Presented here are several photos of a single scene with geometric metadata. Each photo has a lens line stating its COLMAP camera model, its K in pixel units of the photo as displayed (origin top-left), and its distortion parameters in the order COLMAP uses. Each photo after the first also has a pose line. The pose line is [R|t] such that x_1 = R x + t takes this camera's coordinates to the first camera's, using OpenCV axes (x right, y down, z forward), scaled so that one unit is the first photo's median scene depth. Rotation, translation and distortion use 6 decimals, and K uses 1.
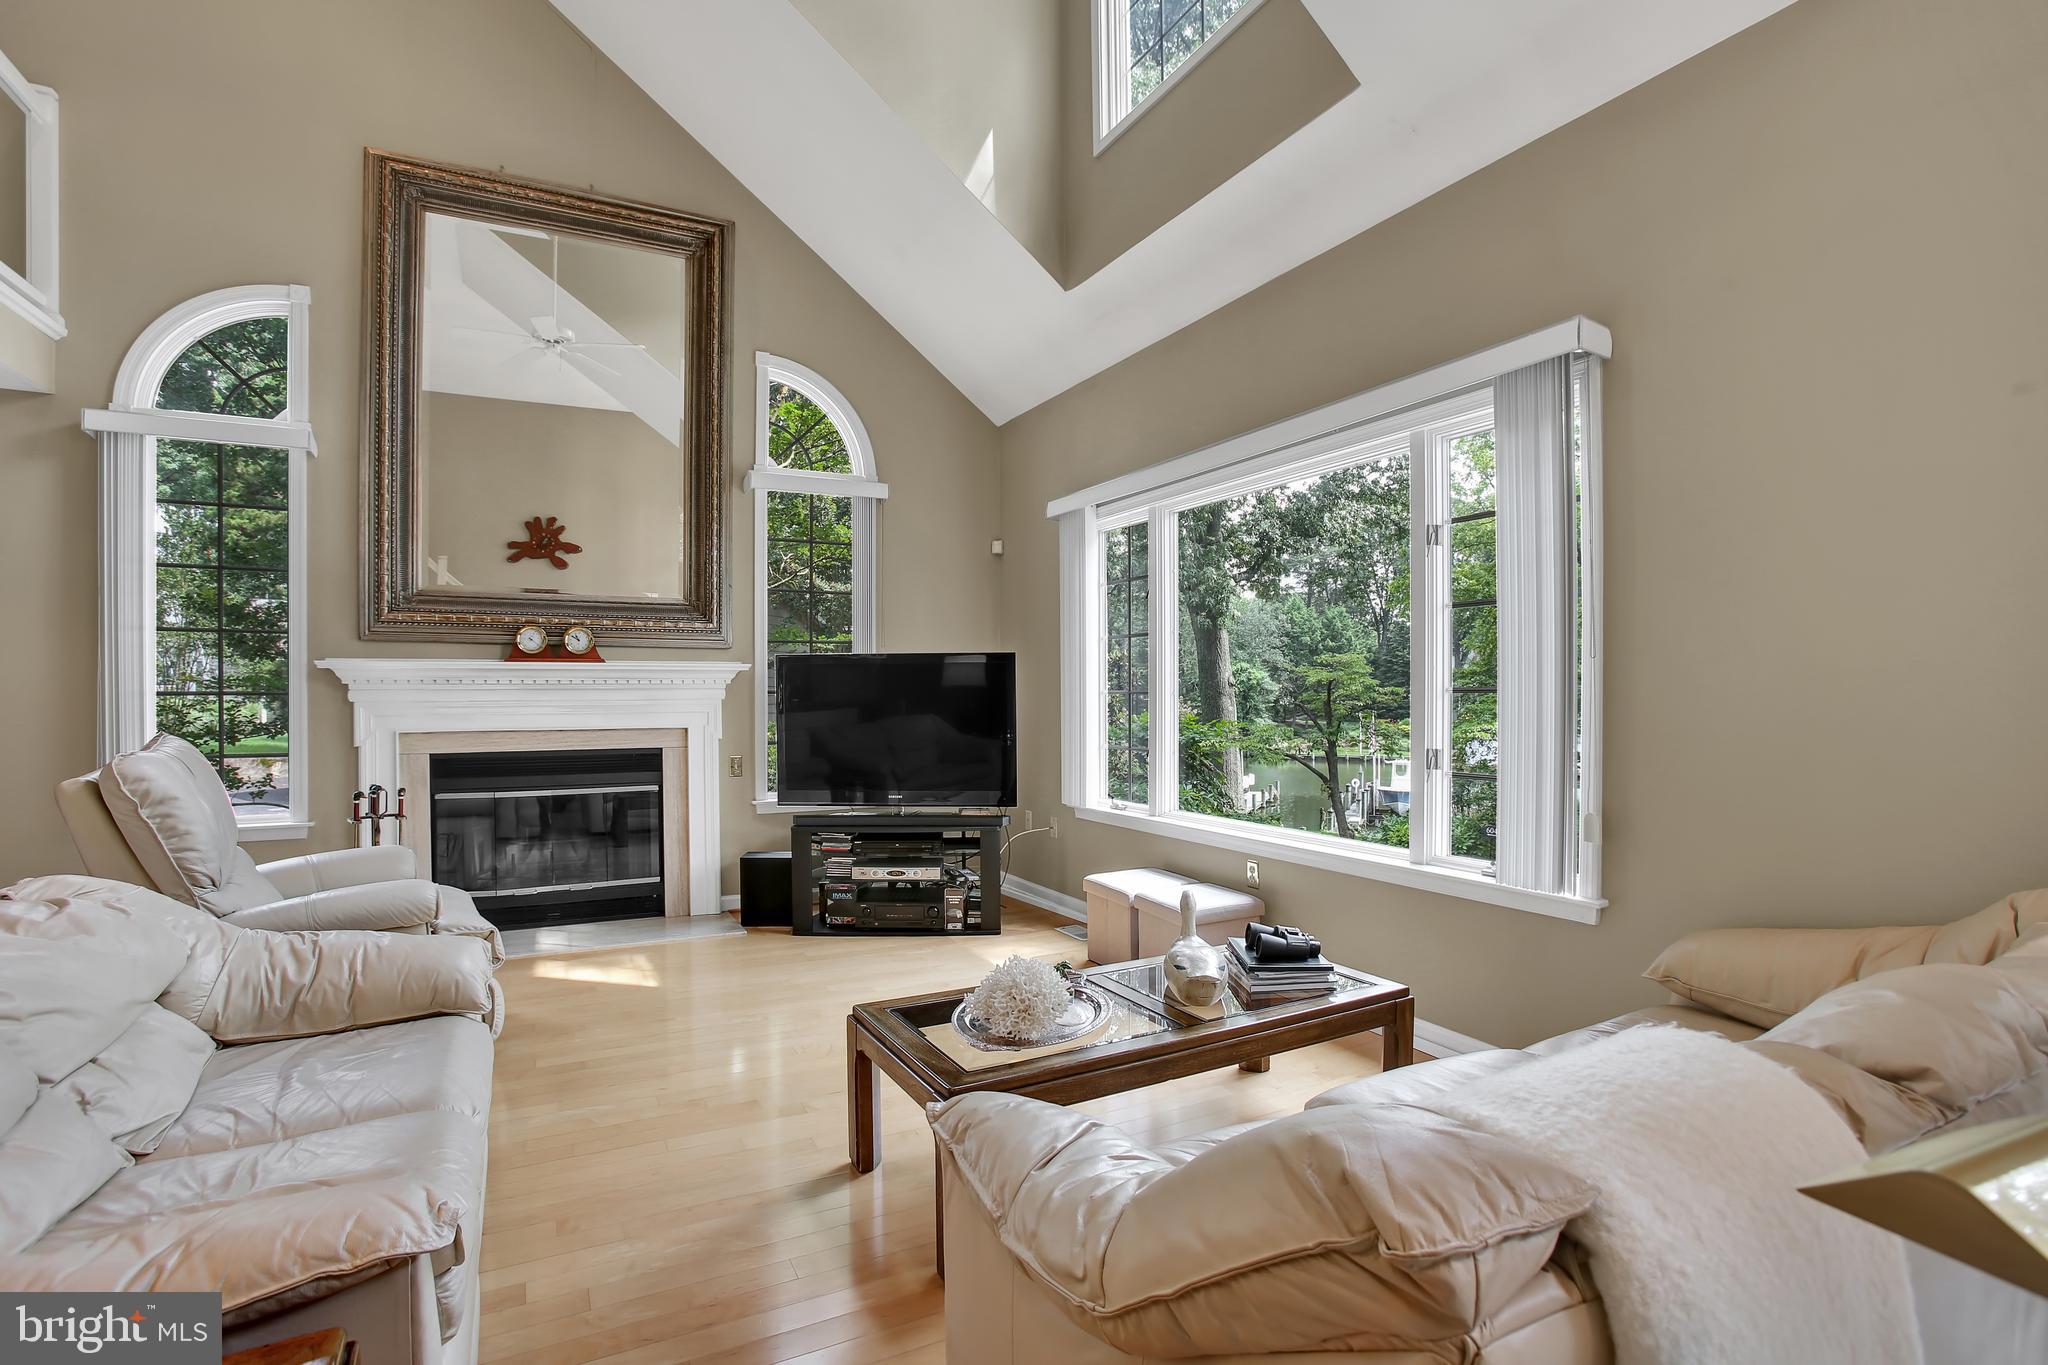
lens RADIAL K [[961.5, 0, 1031.8], [0, 961.5, 686.2], [0, 0, 1]] dist [-0.033925, 0.003682]
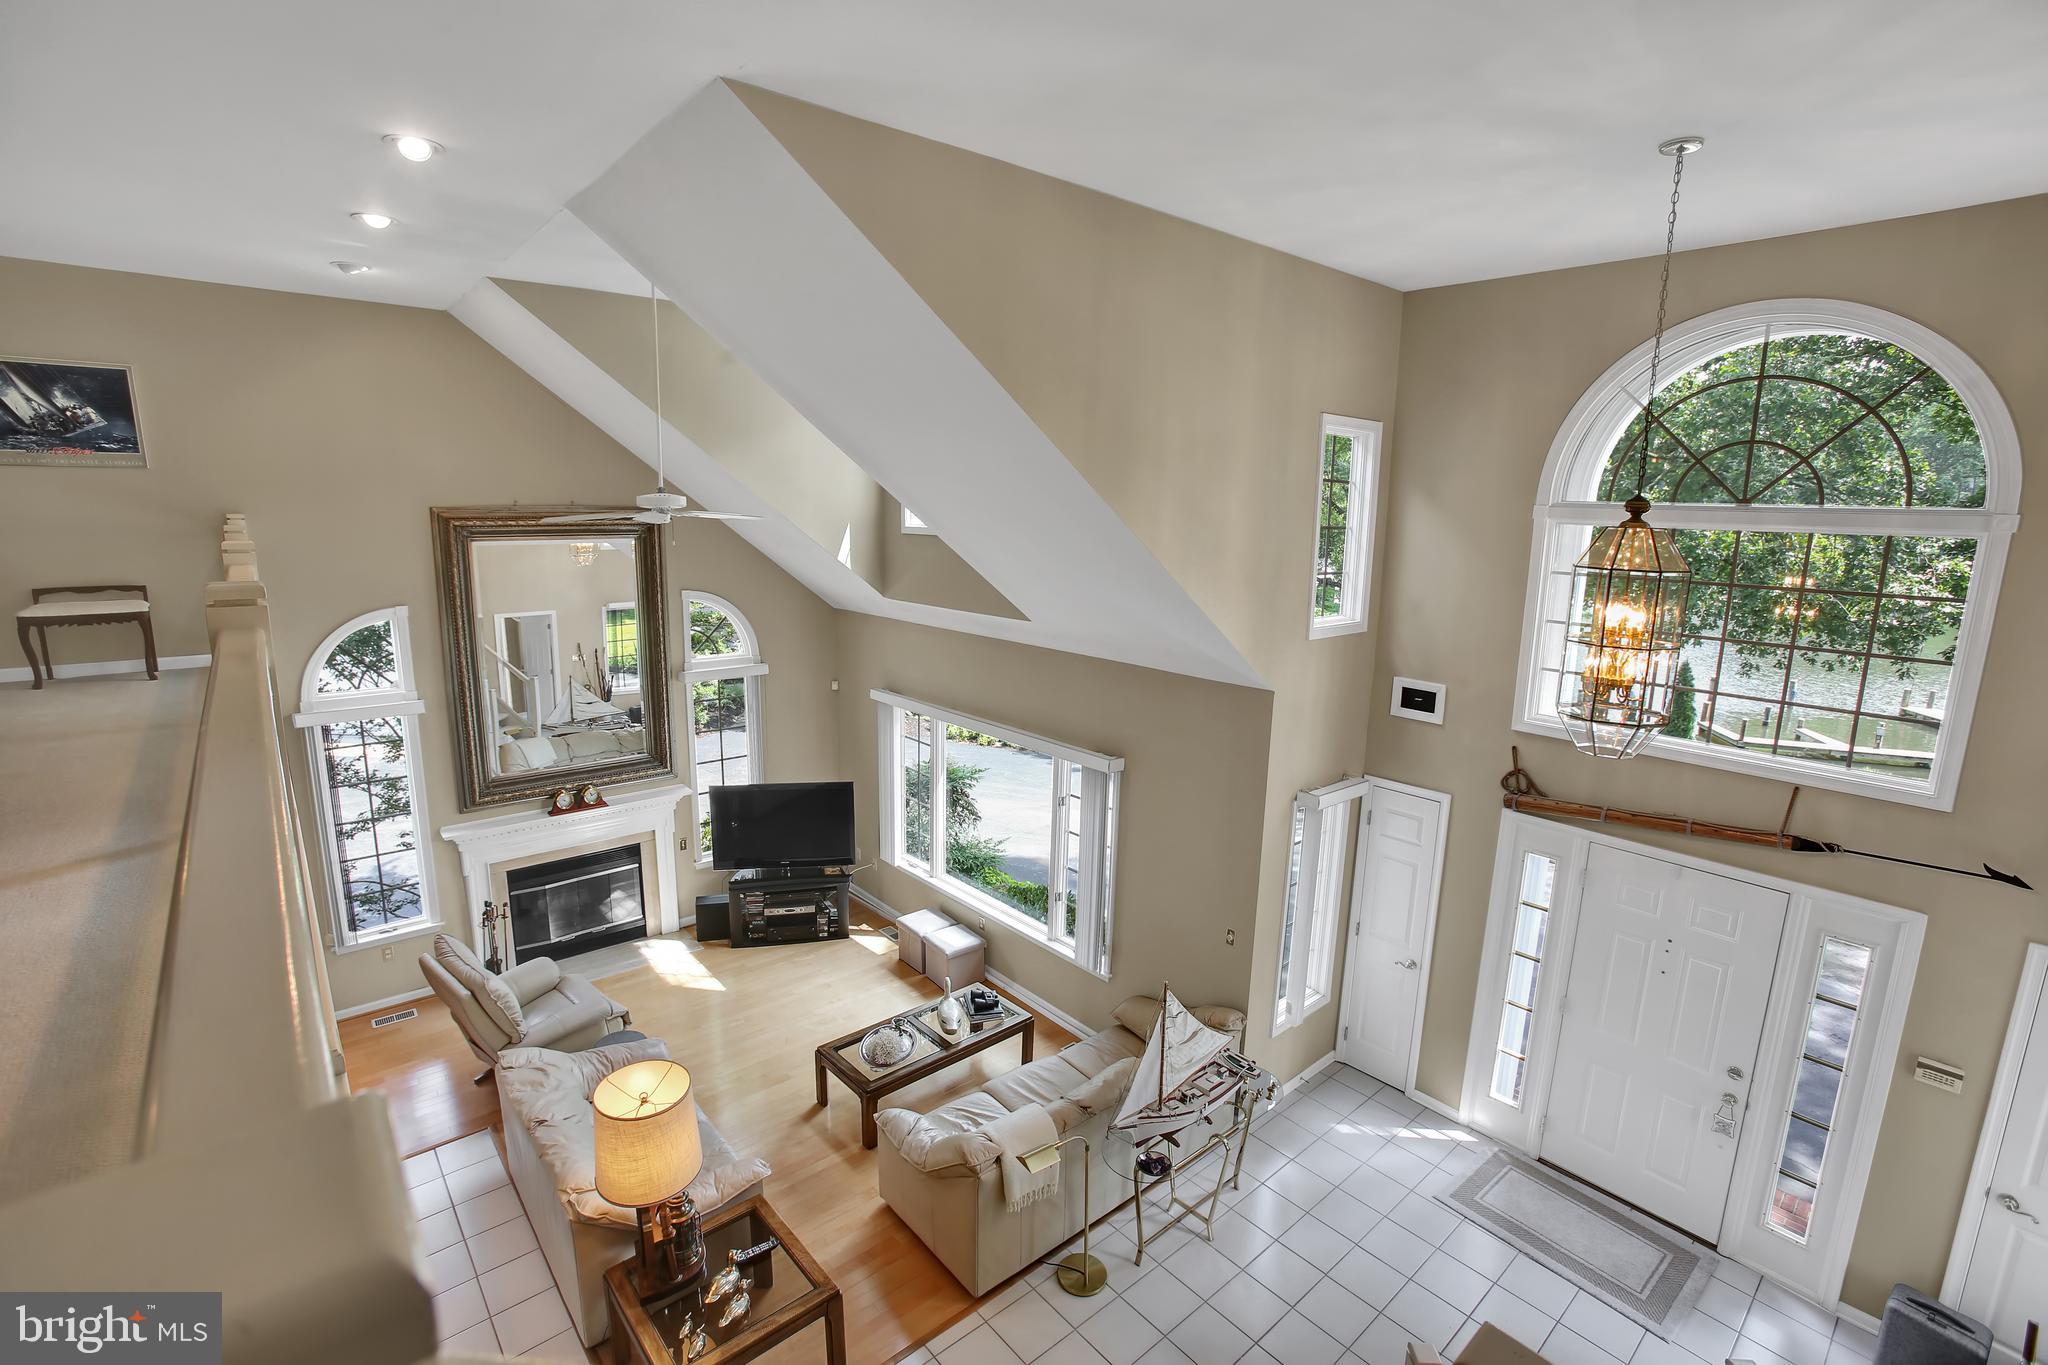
lens RADIAL K [[961.5, 0, 1009.5], [0, 961.5, 669.2], [0, 0, 1]] dist [-0.033925, 0.003682]
pose [[0.979174, -0.020284, 0.202009, -0.090229], [-0.021026, 0.979515, 0.200273, -0.604049], [-0.201933, -0.200349, 0.958688, -0.693494]]
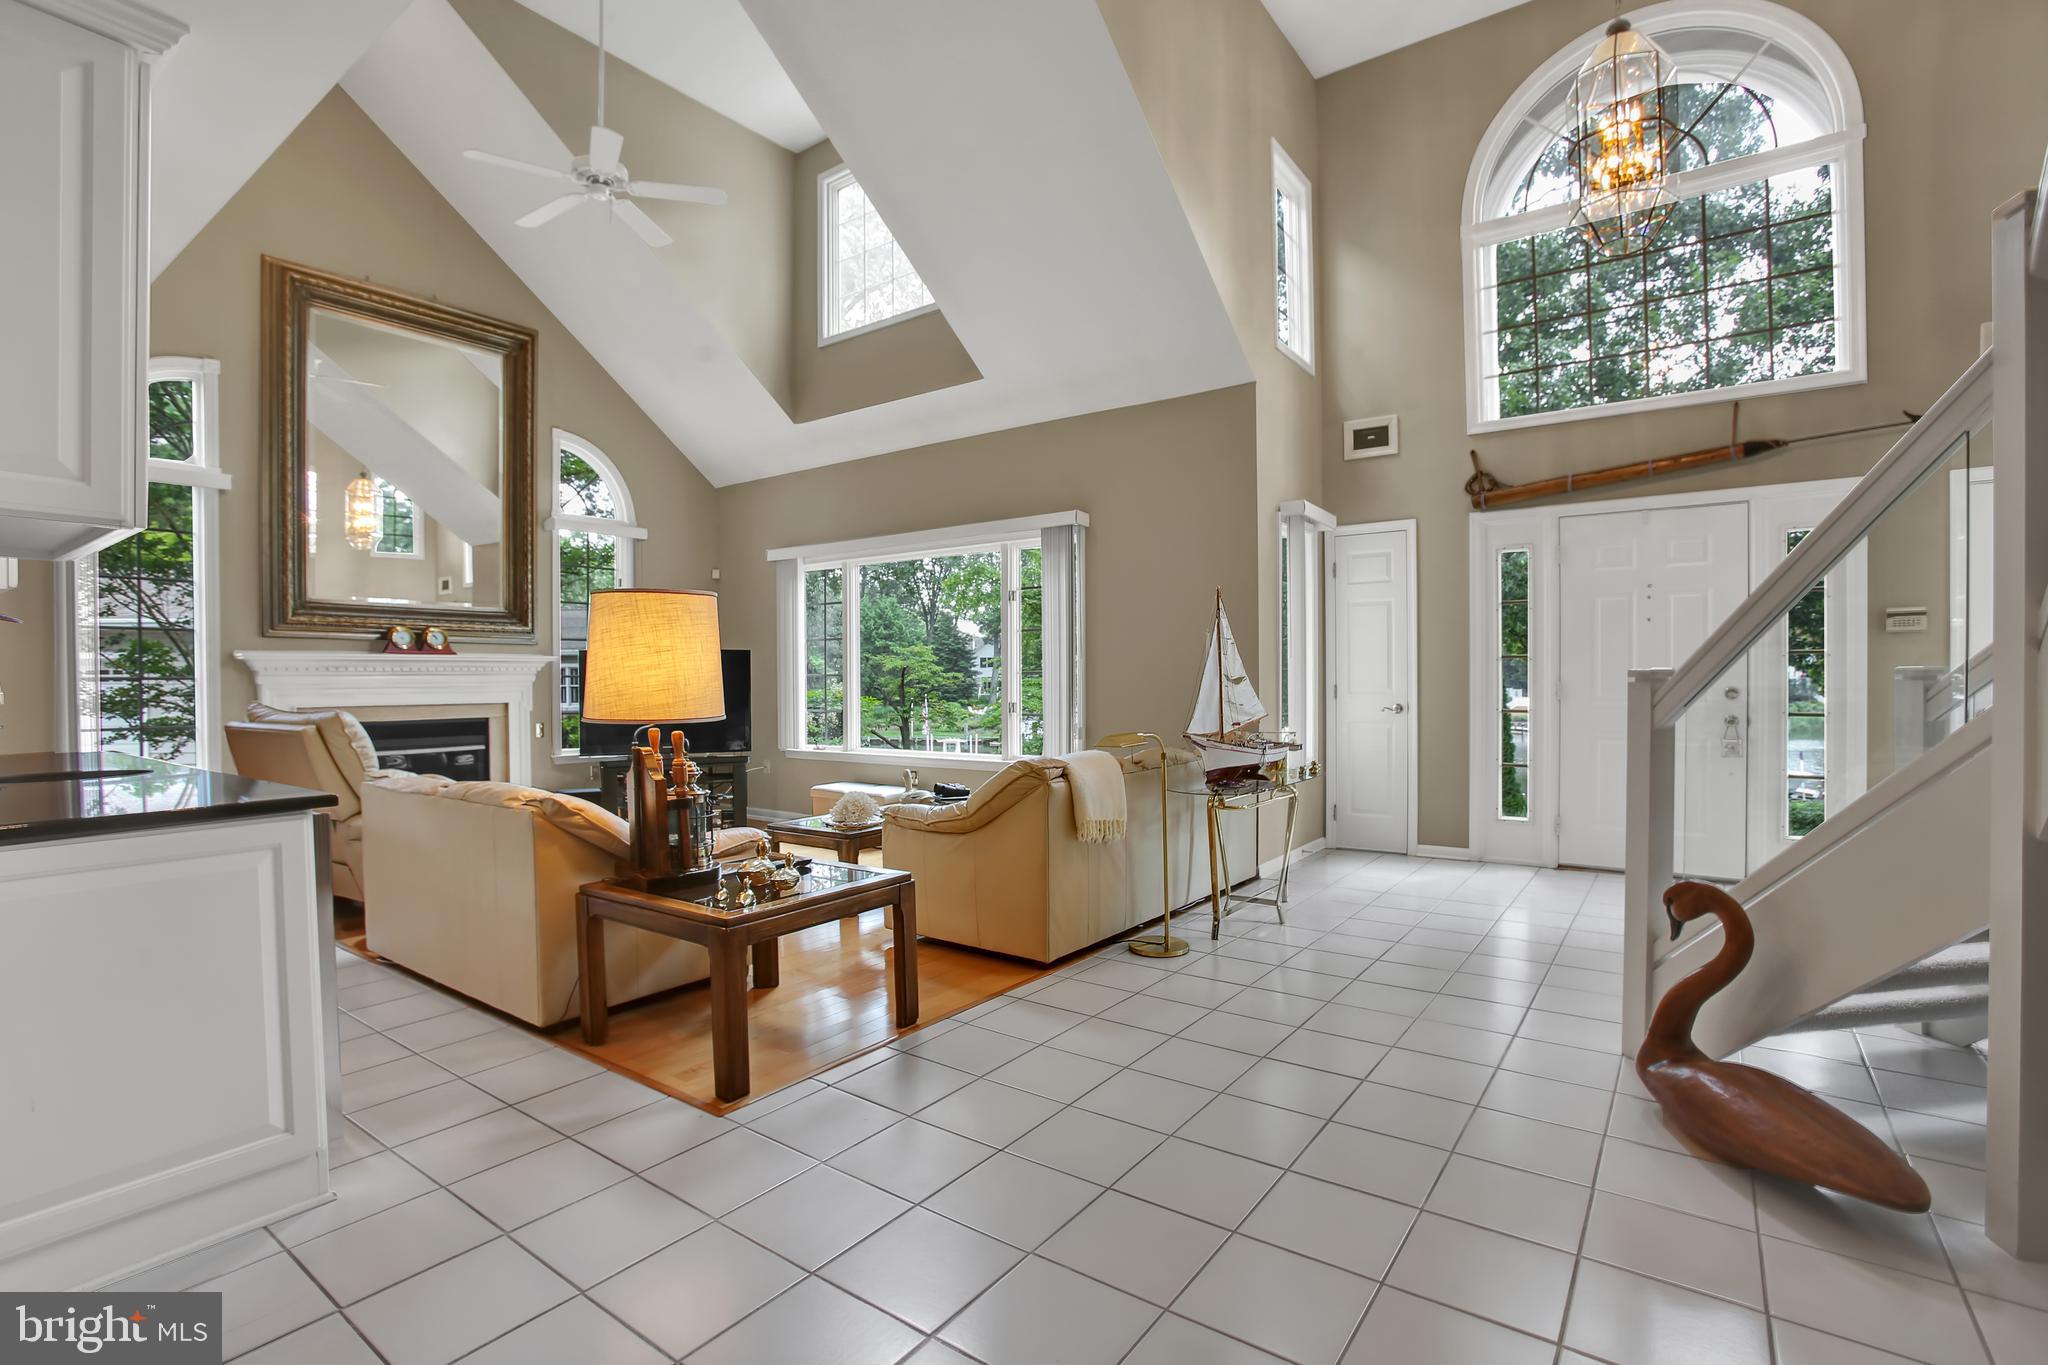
lens RADIAL K [[961.5, 0, 1012.6], [0, 961.5, 691.4], [0, 0, 1]] dist [-0.033925, 0.003682]
pose [[0.904110, -0.005036, 0.427270, -0.306319], [-0.004042, 0.999785, 0.020337, -0.003369], [-0.427281, -0.020114, 0.903895, -0.575770]]
